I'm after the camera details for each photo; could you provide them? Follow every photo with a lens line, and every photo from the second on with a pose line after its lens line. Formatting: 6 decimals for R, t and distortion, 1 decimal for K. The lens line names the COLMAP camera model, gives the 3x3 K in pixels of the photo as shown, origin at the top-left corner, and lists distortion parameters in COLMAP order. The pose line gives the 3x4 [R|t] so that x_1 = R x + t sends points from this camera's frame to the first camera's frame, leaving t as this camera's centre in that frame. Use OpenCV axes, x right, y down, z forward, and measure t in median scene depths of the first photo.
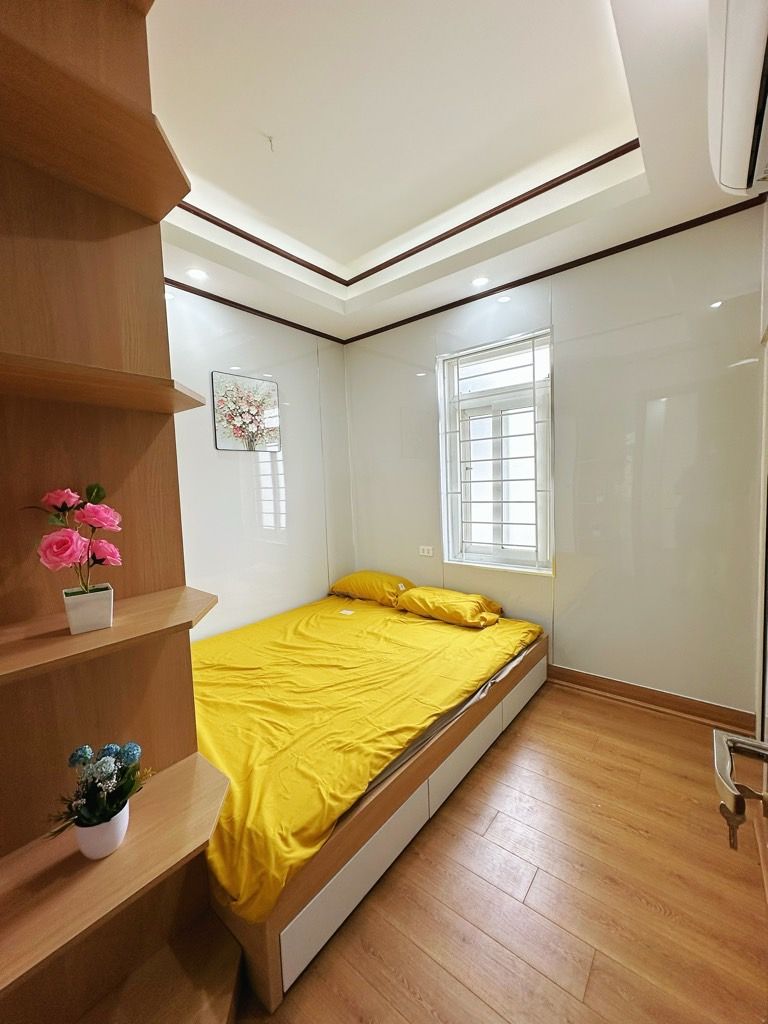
lens RADIAL K [[408.5, 0, 389.1], [0, 408.5, 509.7], [0, 0, 1]] dist [0.001197, 0.001178]
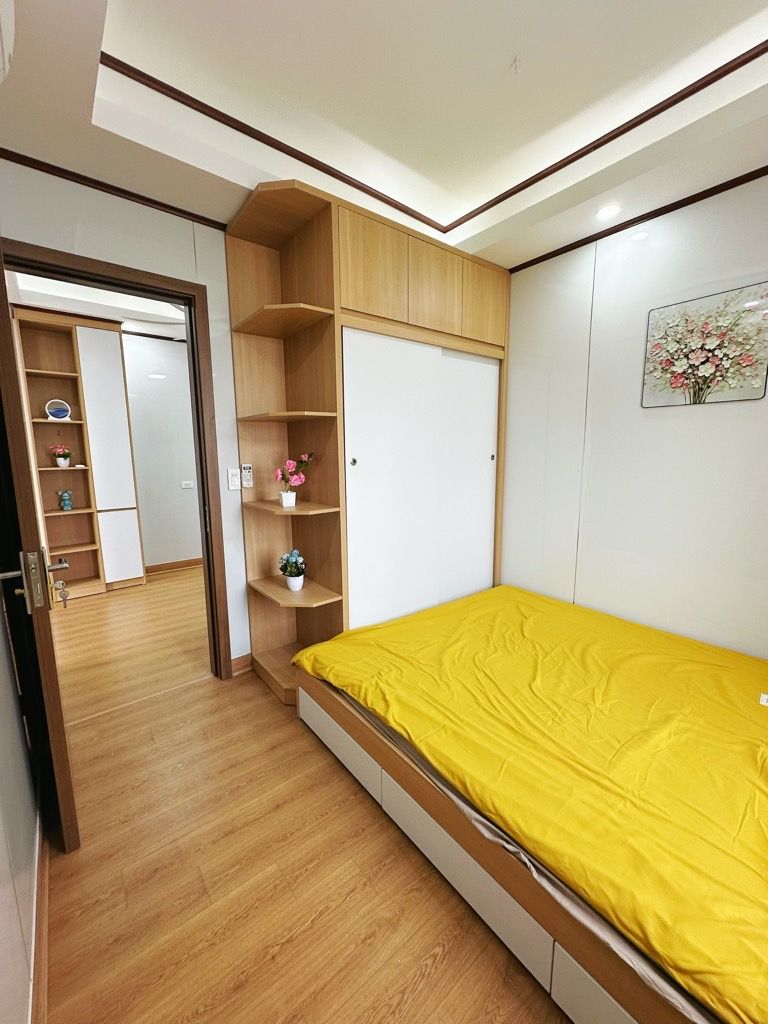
lens RADIAL K [[408.5, 0, 384.2], [0, 408.5, 511.5], [0, 0, 1]] dist [0.001197, 0.001178]
pose [[-0.224188, 0.184722, -0.956879, 0.543700], [-0.056388, 0.977768, 0.201966, -0.079841], [0.972913, 0.099235, -0.208787, 0.686724]]
